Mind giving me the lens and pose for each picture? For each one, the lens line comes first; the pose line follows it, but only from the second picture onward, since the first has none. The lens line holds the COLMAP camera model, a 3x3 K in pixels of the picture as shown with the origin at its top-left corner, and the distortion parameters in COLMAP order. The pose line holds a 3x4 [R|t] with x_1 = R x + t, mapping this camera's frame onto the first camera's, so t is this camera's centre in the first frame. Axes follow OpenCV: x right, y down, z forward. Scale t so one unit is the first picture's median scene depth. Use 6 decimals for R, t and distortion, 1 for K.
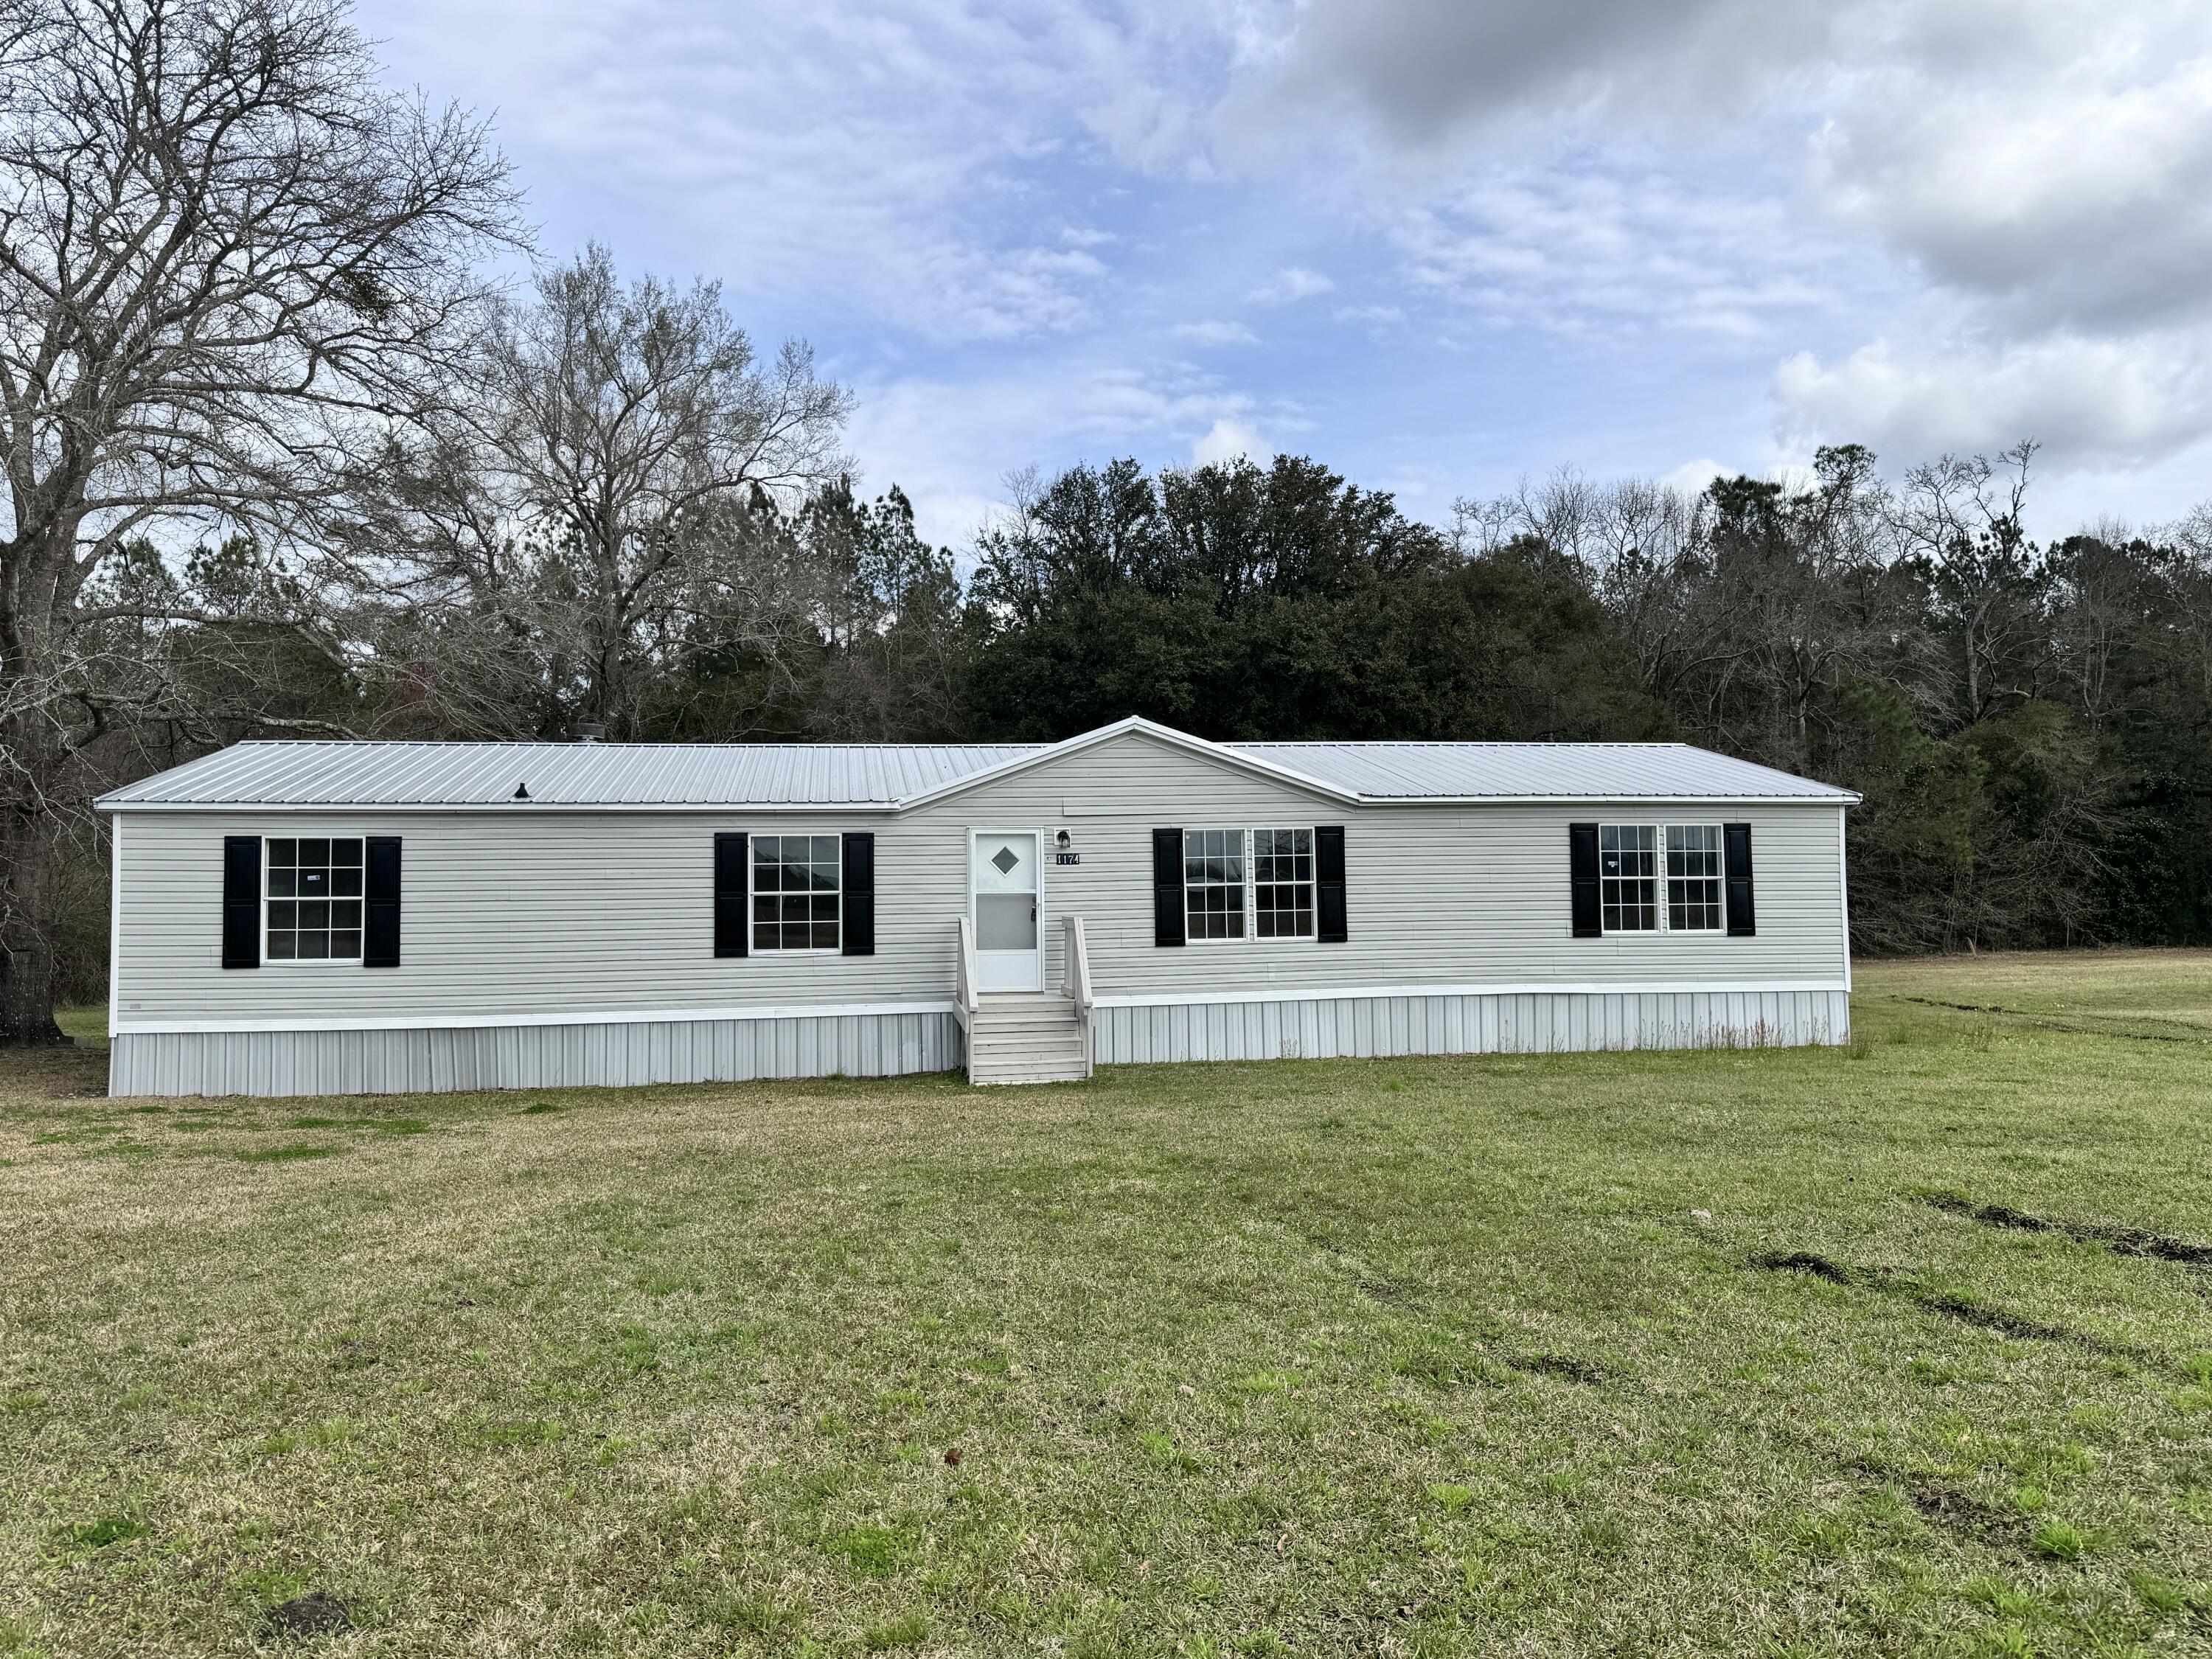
lens RADIAL K [[1575.2, 0, 1107.5], [0, 1575.2, 832.7], [0, 0, 1]] dist [-0.002747, -0.002406]
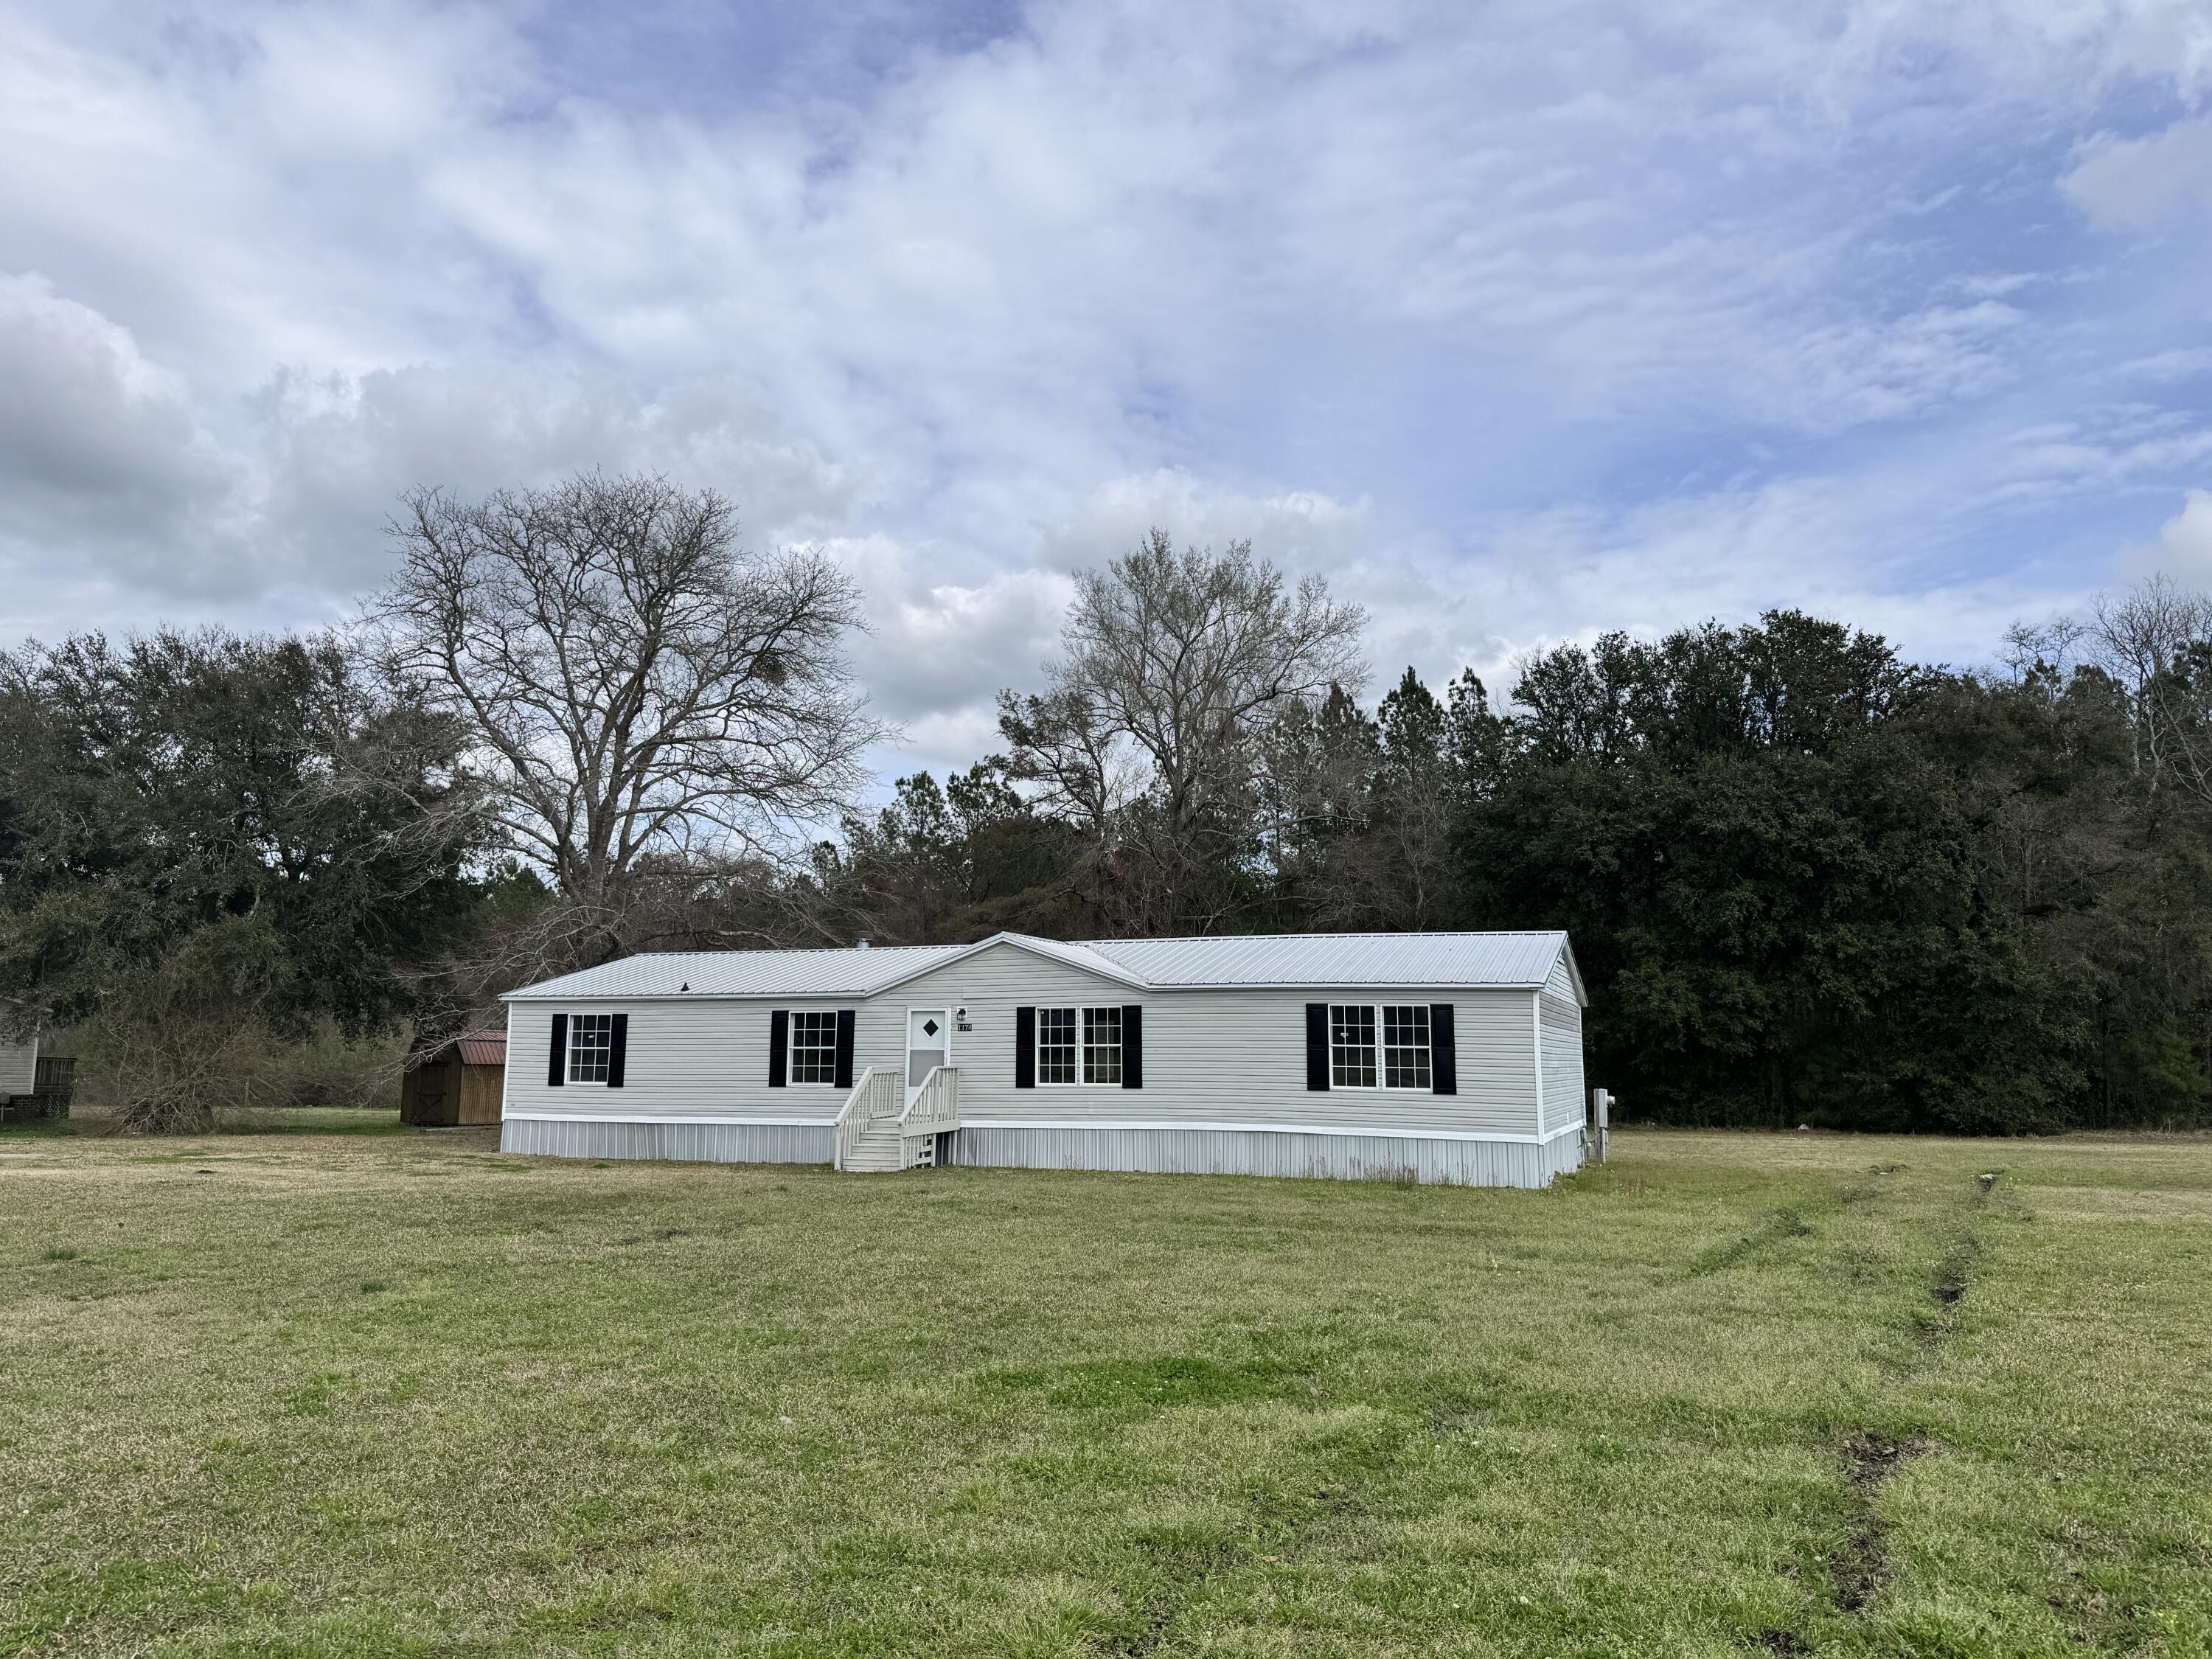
lens RADIAL K [[1598.8, 0, 1099.6], [0, 1598.8, 805.4], [0, 0, 1]] dist [0.074669, -0.005685]
pose [[0.855733, -0.060852, -0.513827, 0.845959], [0.007392, 0.994397, -0.105454, -0.031082], [0.517364, 0.086443, 0.851388, -0.268568]]
